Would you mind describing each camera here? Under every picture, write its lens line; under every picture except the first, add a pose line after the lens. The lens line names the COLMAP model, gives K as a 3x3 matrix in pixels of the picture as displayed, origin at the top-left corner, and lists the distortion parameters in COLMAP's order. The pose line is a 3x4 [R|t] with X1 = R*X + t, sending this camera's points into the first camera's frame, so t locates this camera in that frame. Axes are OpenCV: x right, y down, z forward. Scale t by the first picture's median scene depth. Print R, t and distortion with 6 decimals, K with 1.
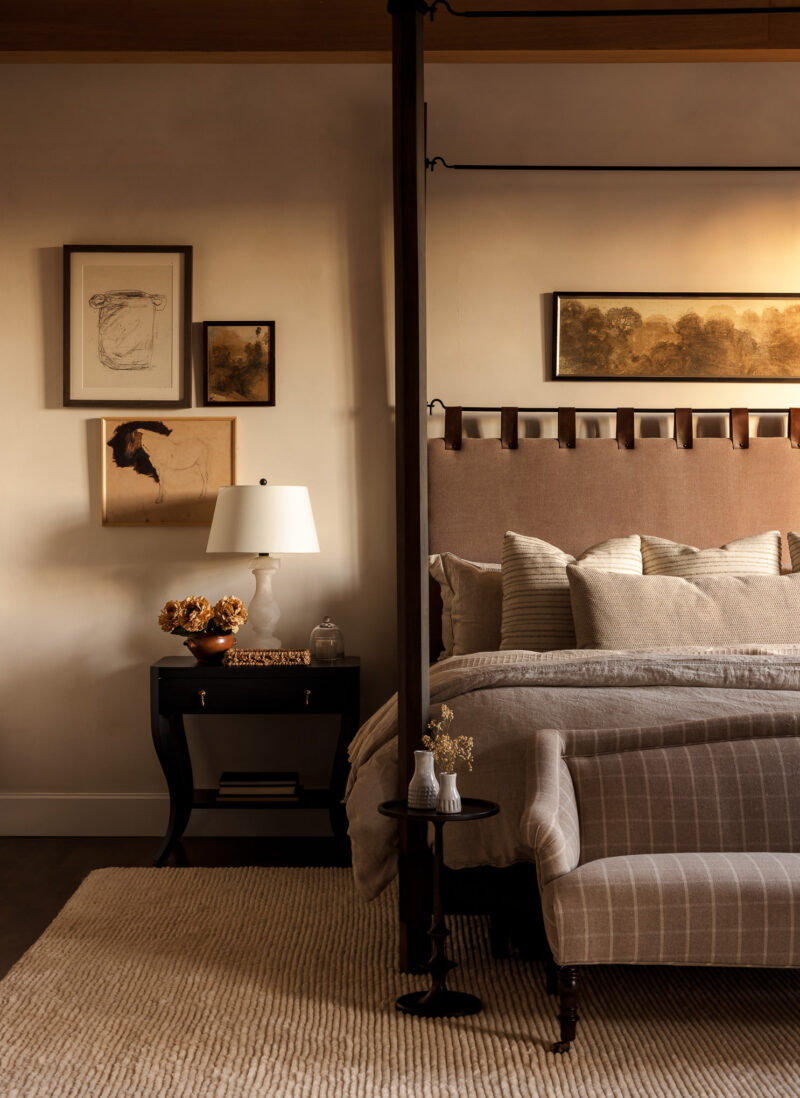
lens RADIAL K [[1777.0, 0, 400.1], [0, 1777.0, 549.5], [0, 0, 1]] dist [-0.021003, 0.000000]
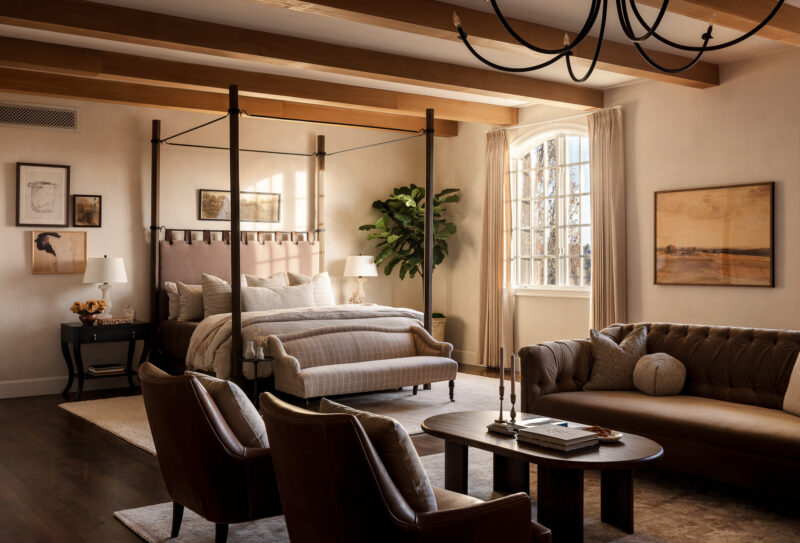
lens RADIAL K [[847.3, 0, 399.9], [0, 847.3, 268.6], [0, 0, 1]] dist [0.006105, 0.000000]
pose [[0.812565, -0.010904, 0.582768, -0.450476], [0.013839, 0.999904, -0.000586, -0.012111], [-0.582706, 0.008541, 0.812638, -0.294677]]
